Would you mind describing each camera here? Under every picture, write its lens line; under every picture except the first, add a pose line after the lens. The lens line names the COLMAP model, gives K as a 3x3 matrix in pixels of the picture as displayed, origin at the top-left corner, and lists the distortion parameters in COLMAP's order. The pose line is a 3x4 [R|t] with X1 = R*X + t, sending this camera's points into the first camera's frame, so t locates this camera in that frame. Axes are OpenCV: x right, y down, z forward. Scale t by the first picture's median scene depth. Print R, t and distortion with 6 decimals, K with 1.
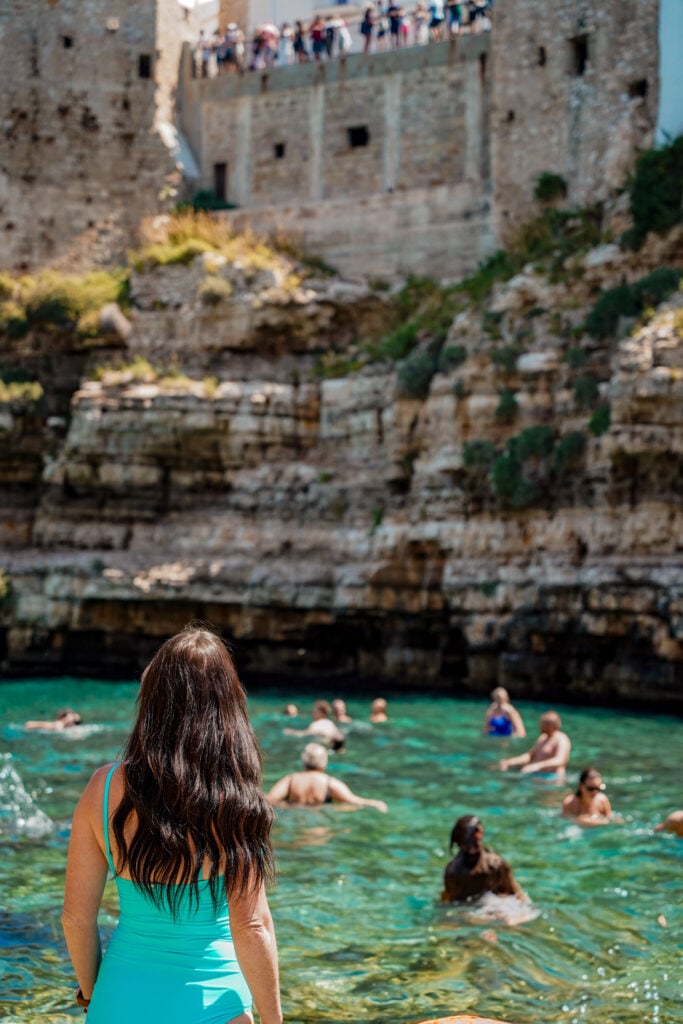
lens RADIAL K [[1979.3, 0, 342.9], [0, 1979.3, 499.3], [0, 0, 1]] dist [0.604170, 0.273930]
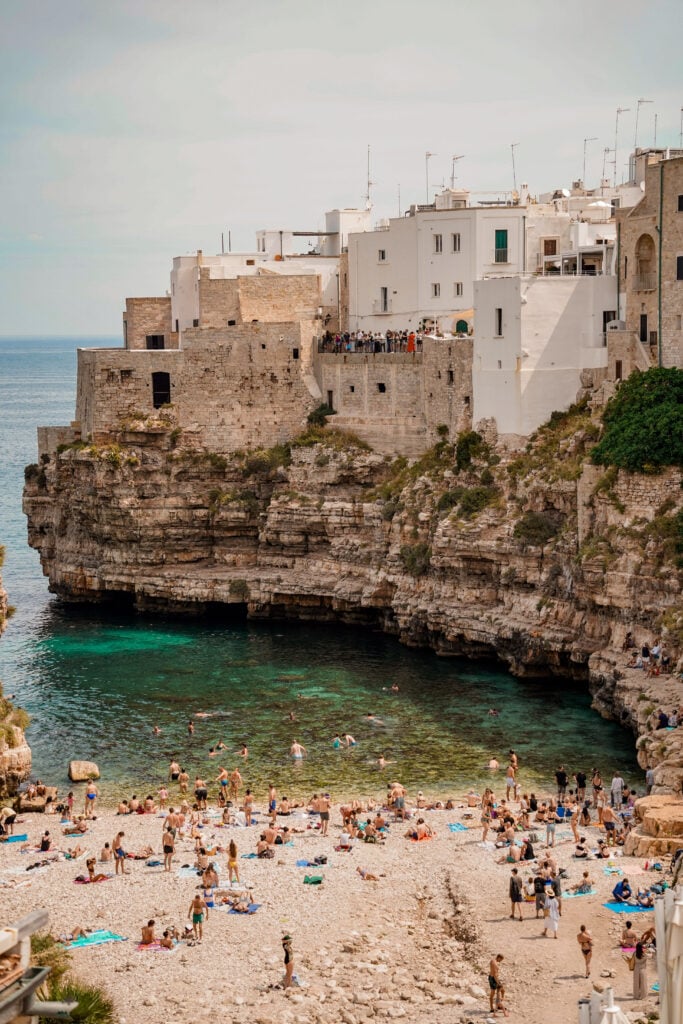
lens RADIAL K [[2205.6, 0, 341.5], [0, 2205.6, 512.0], [0, 0, 1]] dist [0.849146, -0.031621]
pose [[0.973559, -0.026598, -0.226883, 0.561101], [0.064988, 0.984407, 0.163460, -0.479318], [0.218997, -0.173882, 0.960107, -1.545131]]
